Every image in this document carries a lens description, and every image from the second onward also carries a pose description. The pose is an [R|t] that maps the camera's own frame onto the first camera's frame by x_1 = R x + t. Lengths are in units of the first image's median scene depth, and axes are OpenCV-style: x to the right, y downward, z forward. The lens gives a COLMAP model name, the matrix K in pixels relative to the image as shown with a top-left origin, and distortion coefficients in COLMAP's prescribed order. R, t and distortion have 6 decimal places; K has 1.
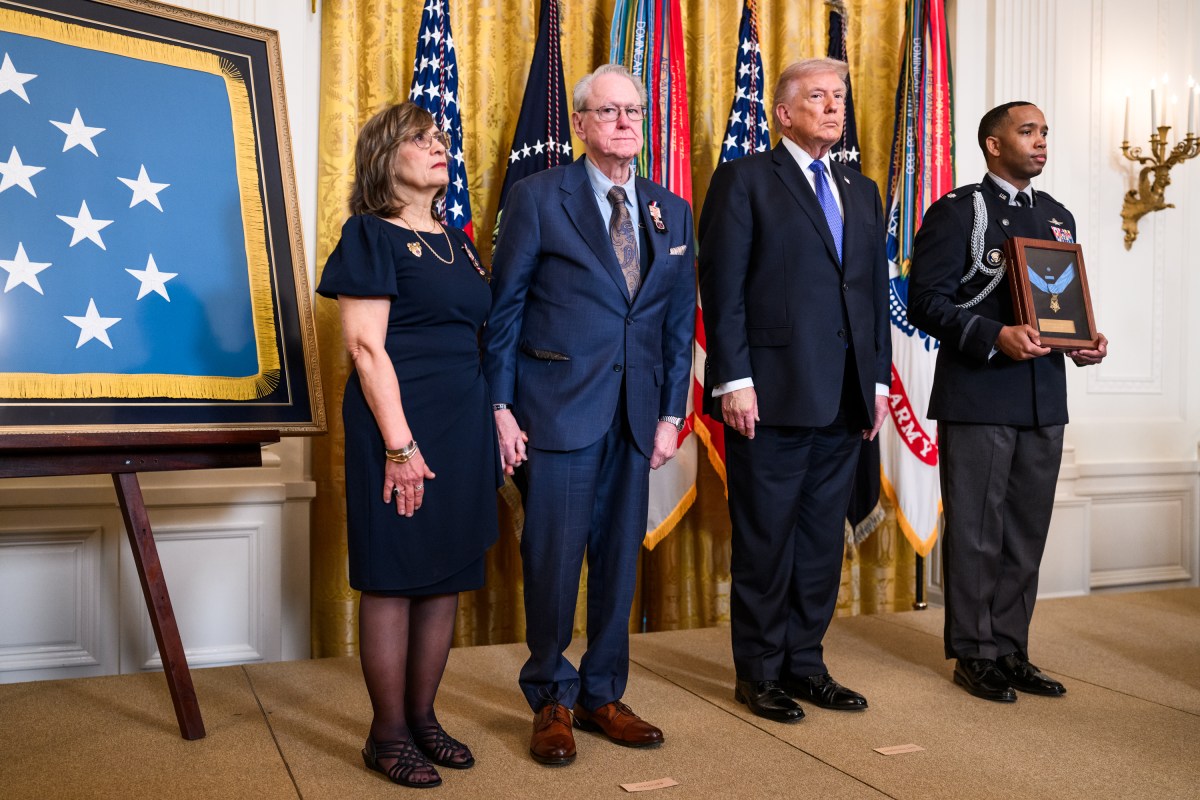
lens RADIAL K [[1151.8, 0, 600.9], [0, 1151.8, 429.6], [0, 0, 1]] dist [-0.008202, 0.006120]
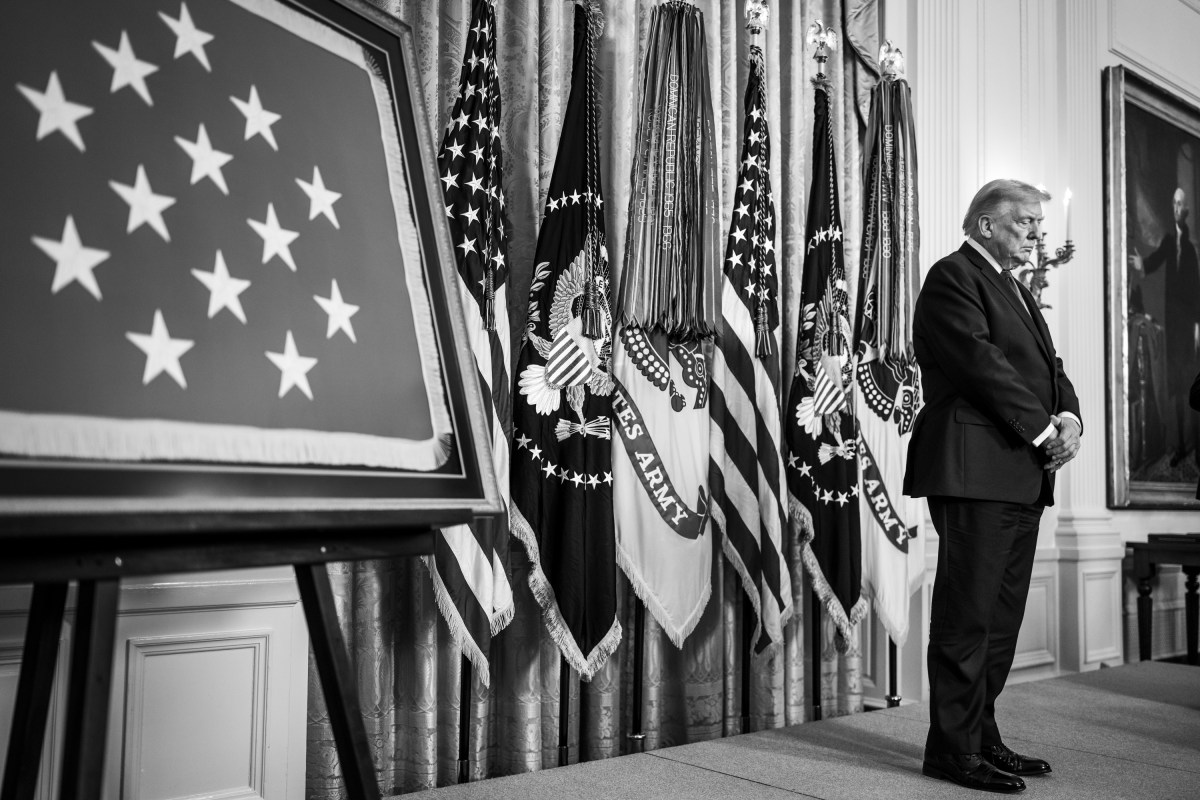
lens RADIAL K [[1188.7, 0, 575.9], [0, 1188.7, 420.8], [0, 0, 1]] dist [0.001533, 0.000941]
pose [[0.950836, 0.029968, 0.308241, -0.313488], [-0.004055, 0.996427, -0.084366, 0.005705], [-0.309668, 0.078968, 0.947560, 0.128847]]
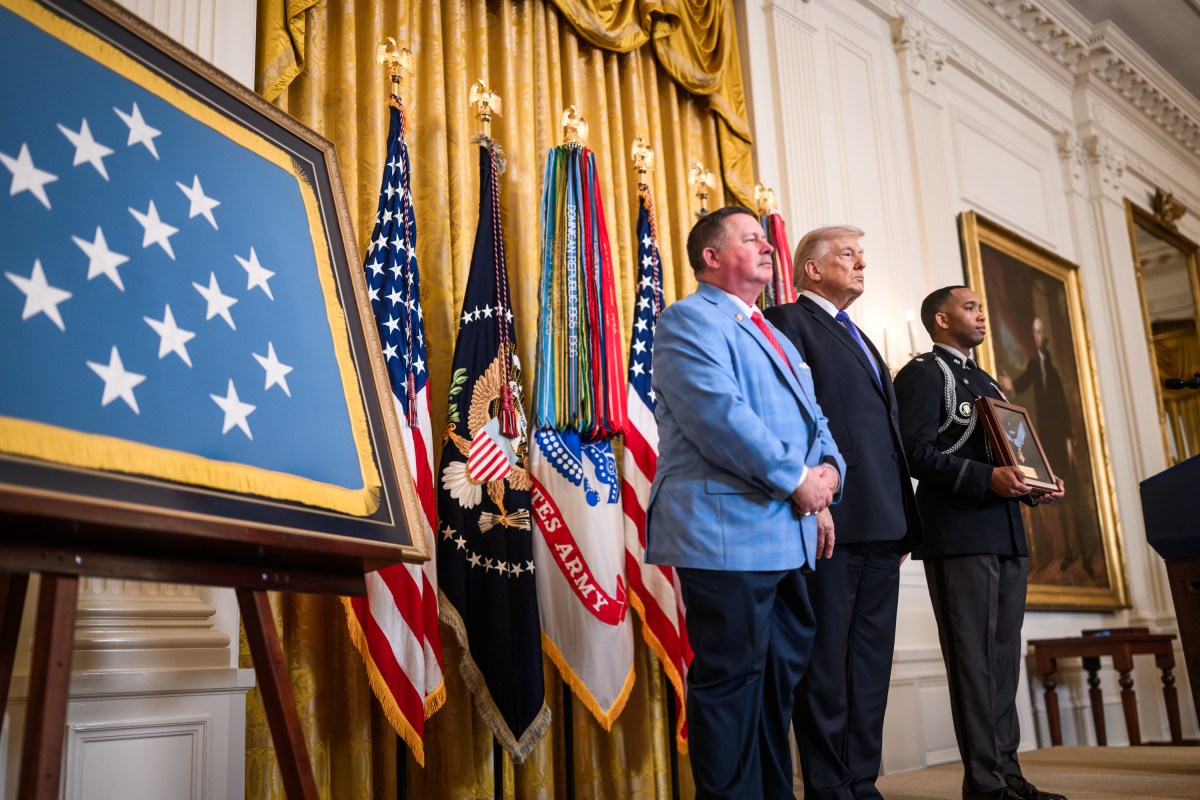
lens RADIAL K [[1175.5, 0, 593.1], [0, 1175.5, 410.7], [0, 0, 1]] dist [-0.004638, 0.015709]
pose [[0.925516, 0.037163, 0.376882, -0.324677], [0.062118, 0.966798, -0.247877, 0.085456], [-0.373580, 0.252825, 0.892478, 0.086867]]
